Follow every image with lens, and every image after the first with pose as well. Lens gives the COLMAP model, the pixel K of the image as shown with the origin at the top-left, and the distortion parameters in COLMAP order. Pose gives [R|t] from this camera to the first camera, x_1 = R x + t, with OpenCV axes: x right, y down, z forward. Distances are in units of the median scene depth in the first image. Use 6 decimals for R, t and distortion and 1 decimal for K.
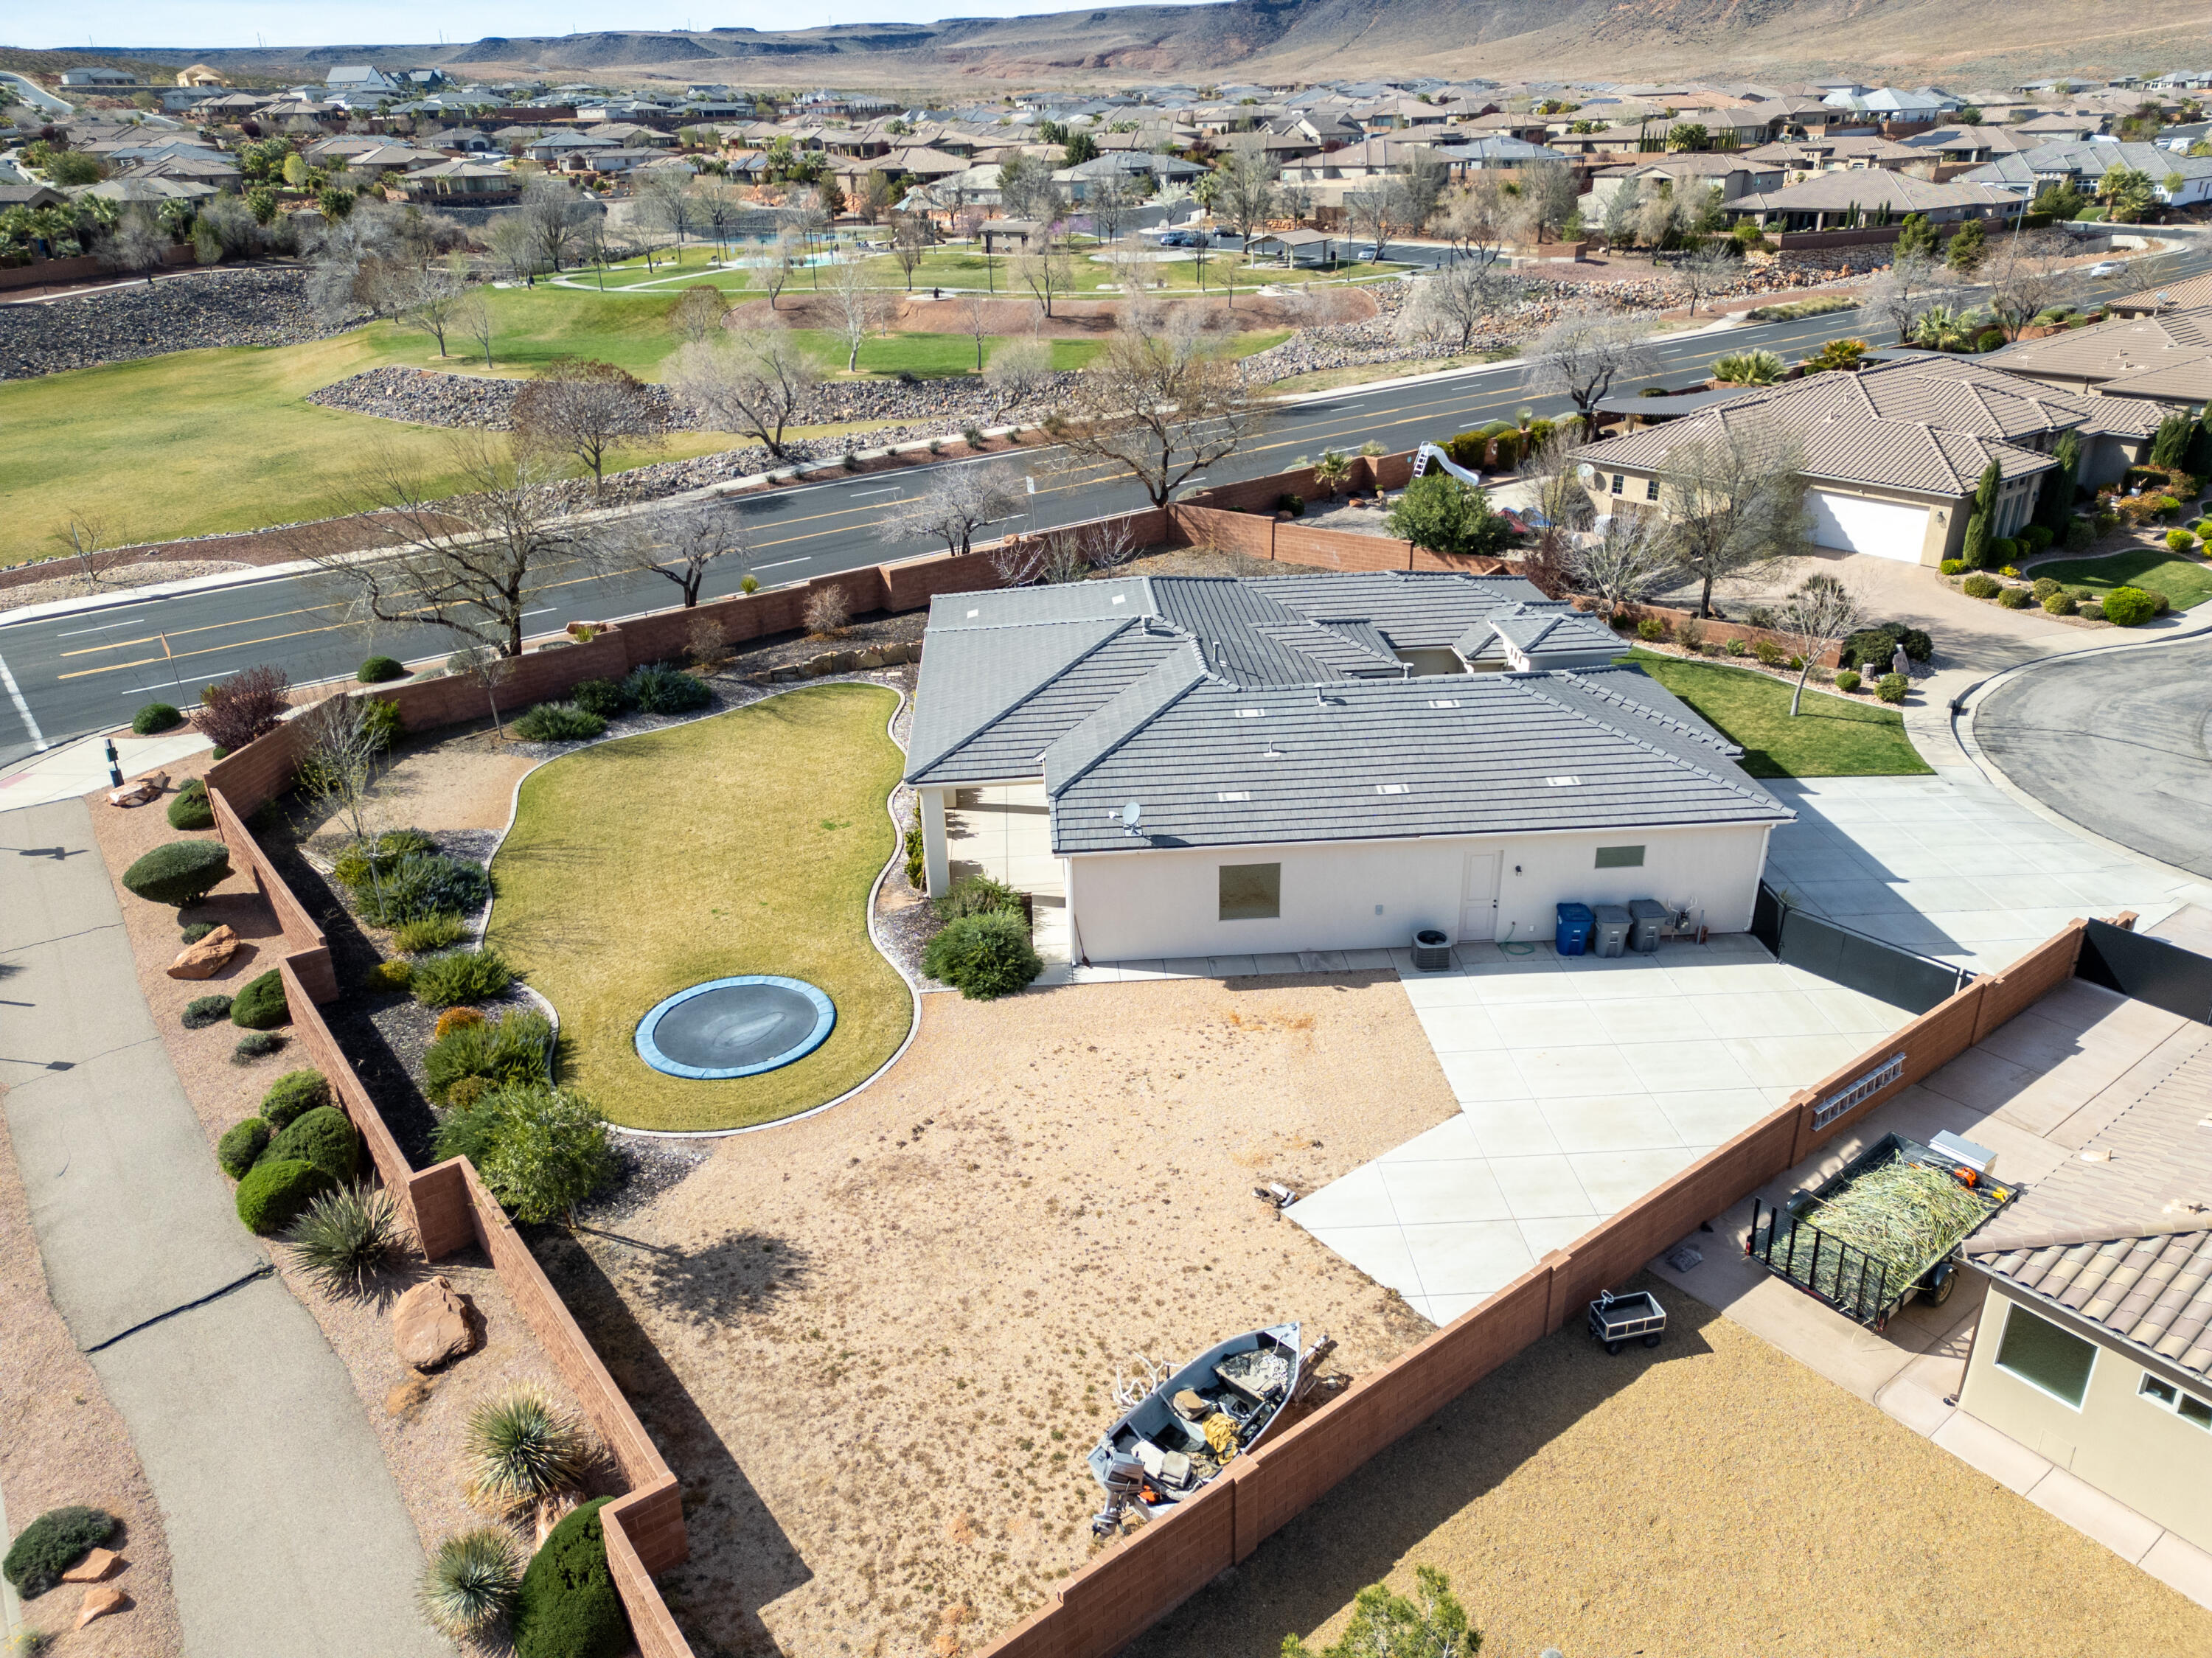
lens RADIAL K [[1549.2, 0, 1106.0], [0, 1549.2, 829.0], [0, 0, 1]] dist [0.077357, -0.076406]
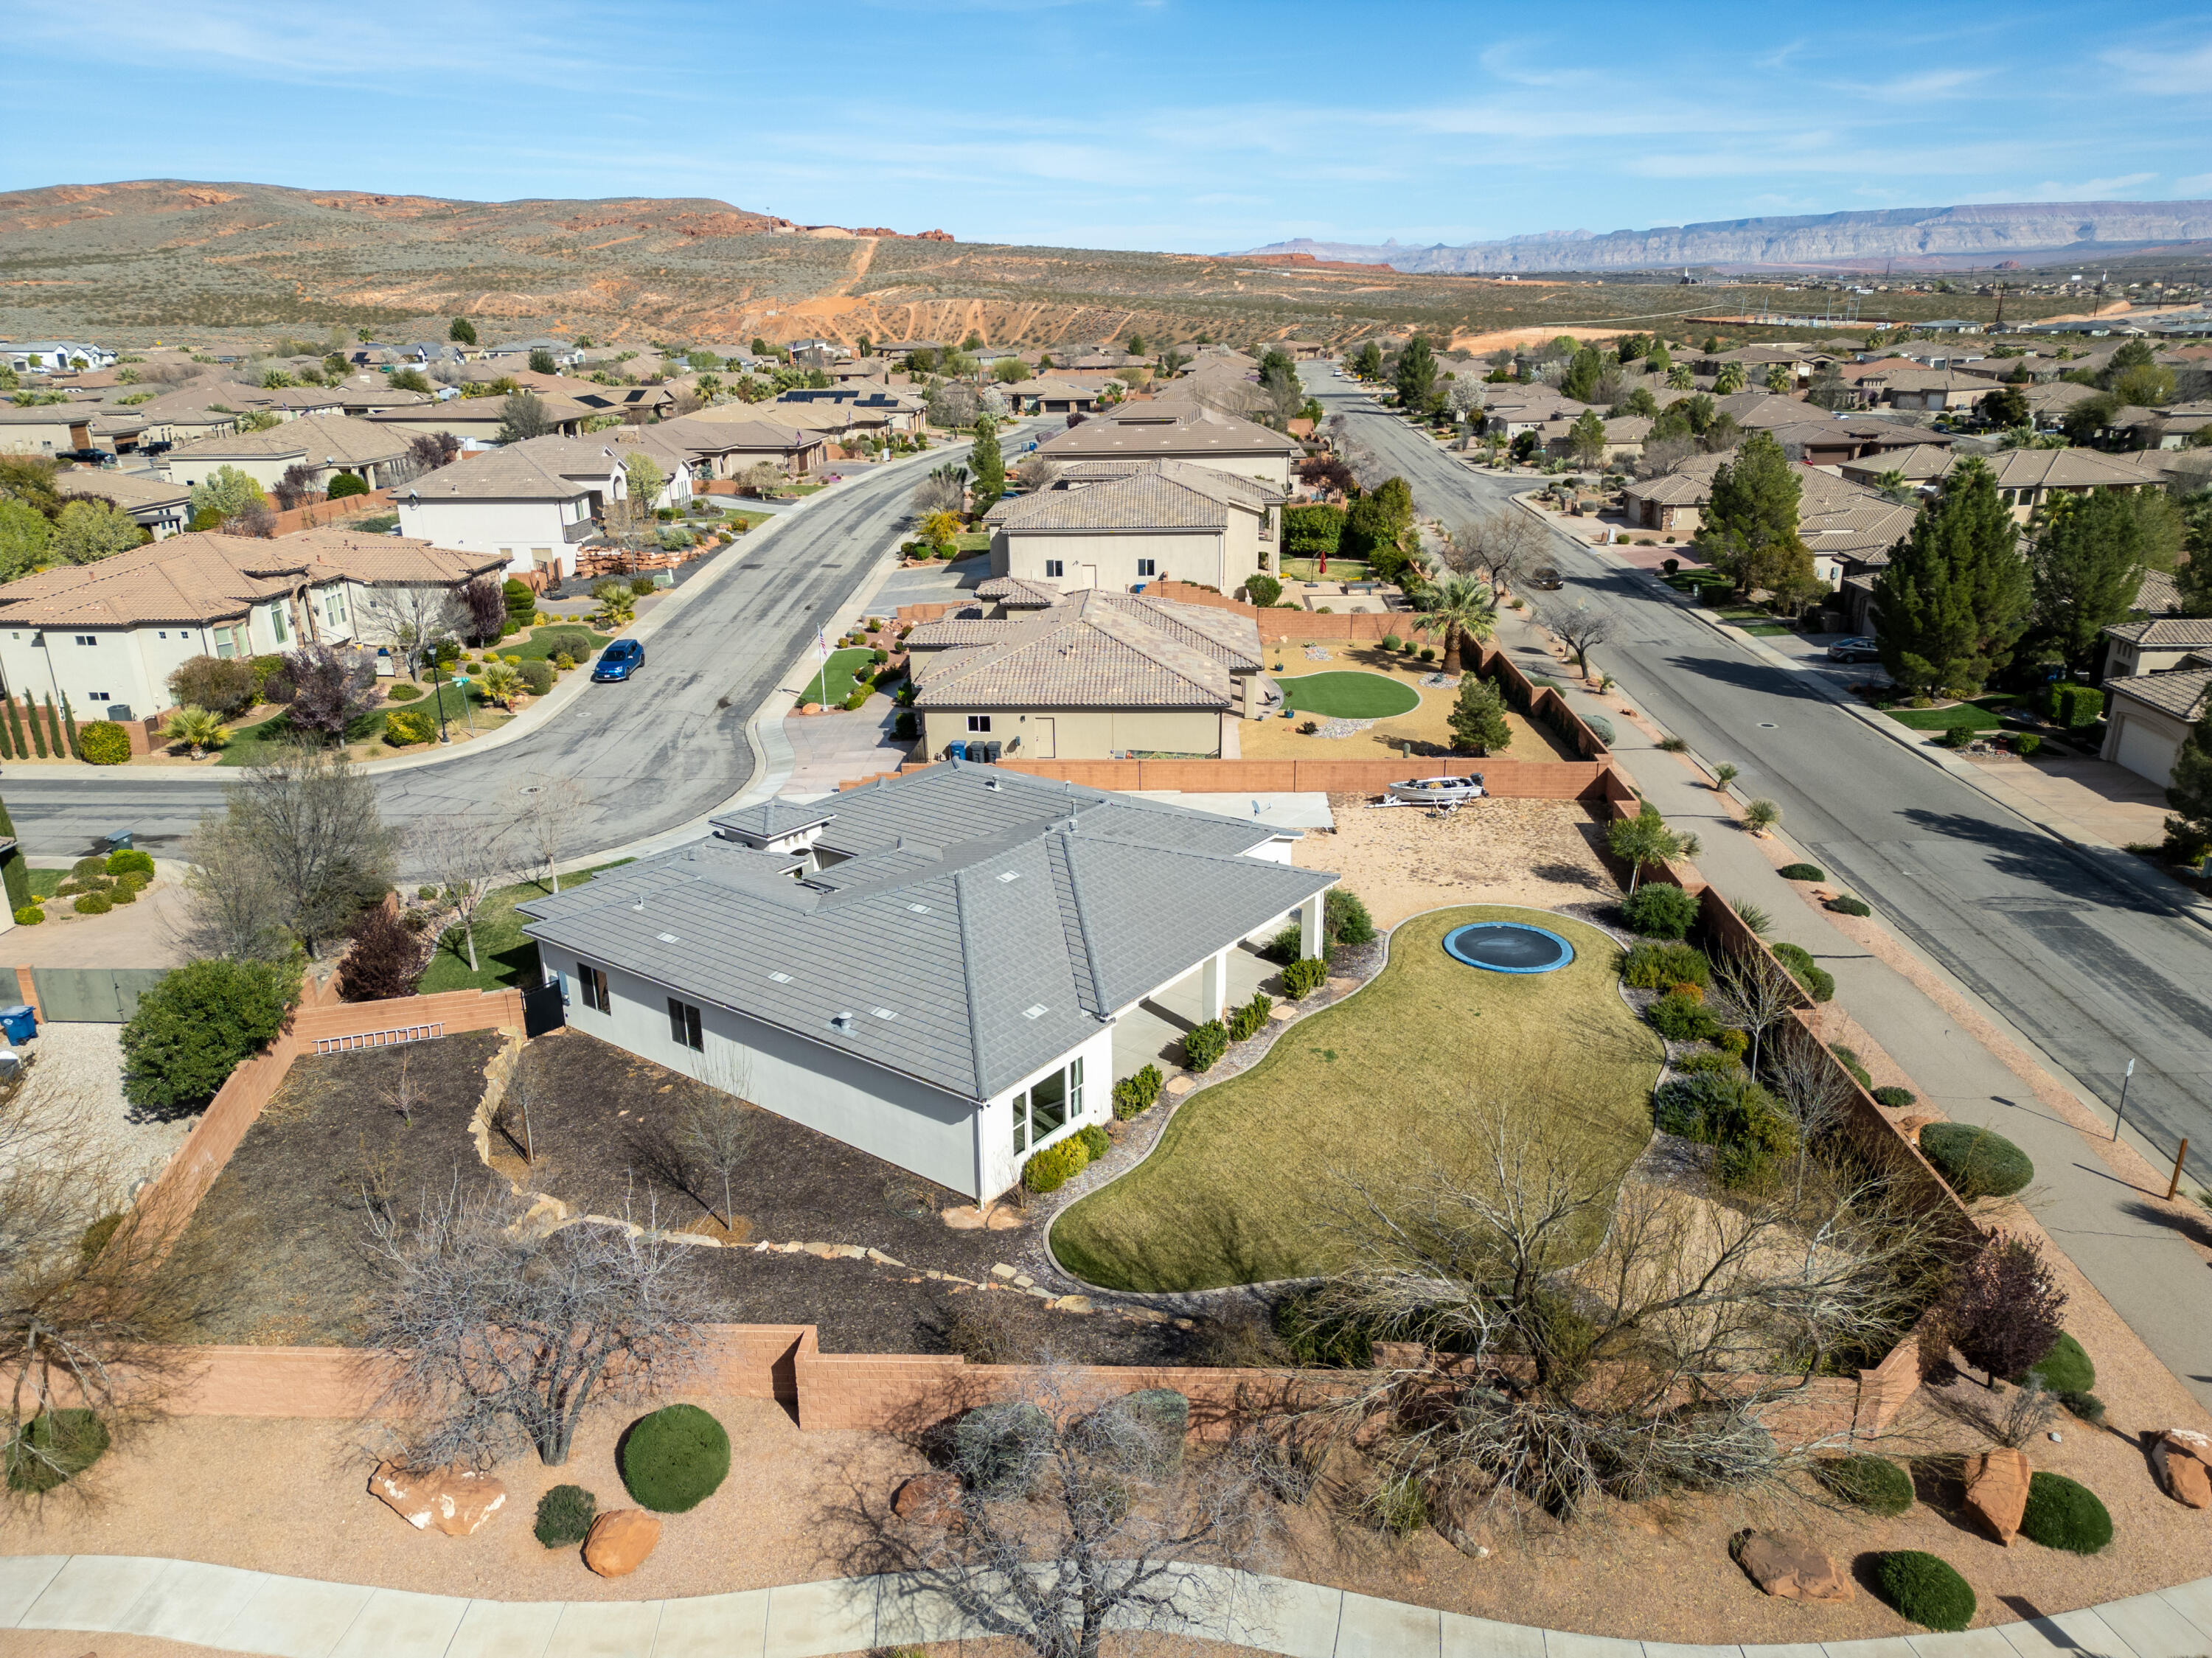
lens RADIAL K [[1549.2, 0, 1106.0], [0, 1549.2, 829.0], [0, 0, 1]] dist [0.077357, -0.076406]
pose [[-0.759114, -0.175013, 0.626990, -0.489245], [0.301169, 0.759472, 0.576627, -0.540461], [-0.577099, 0.626556, -0.523818, 1.087799]]
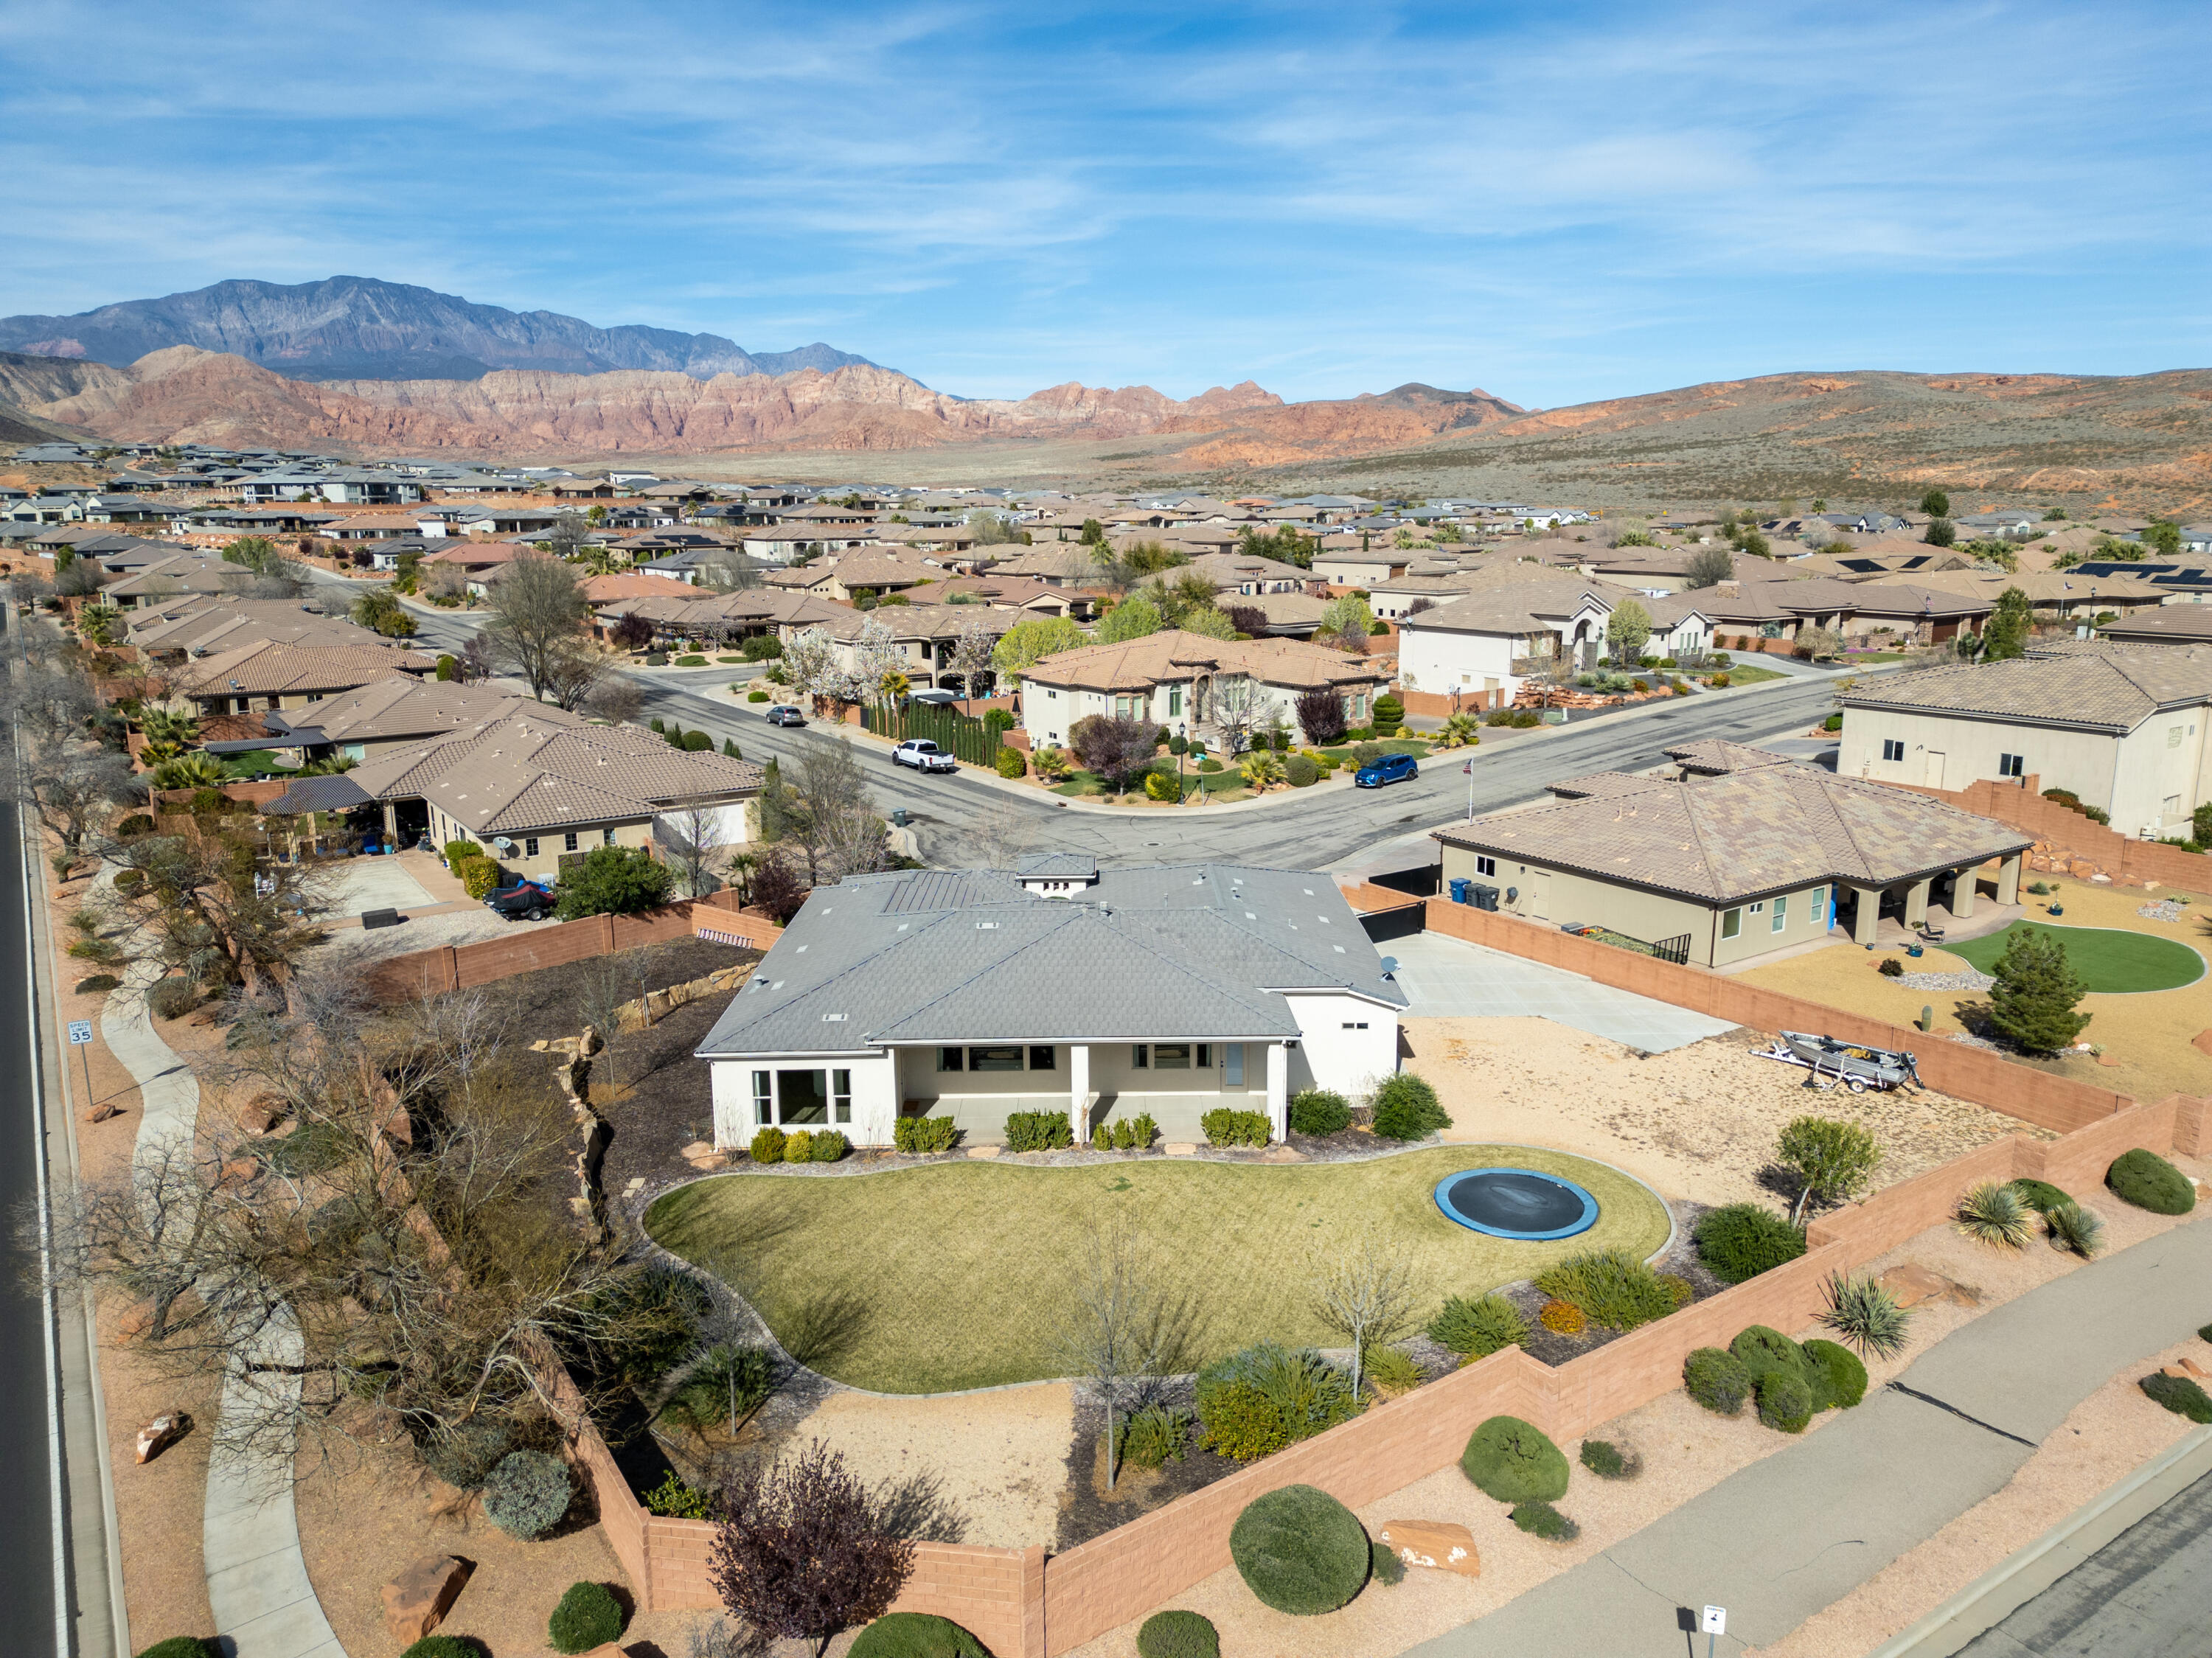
lens RADIAL K [[1549.2, 0, 1106.0], [0, 1549.2, 829.0], [0, 0, 1]] dist [0.077357, -0.076406]
pose [[0.055047, -0.185651, 0.981073, -0.775682], [0.420840, 0.895339, 0.145814, -0.247920], [-0.905463, 0.404848, 0.127415, 0.561236]]
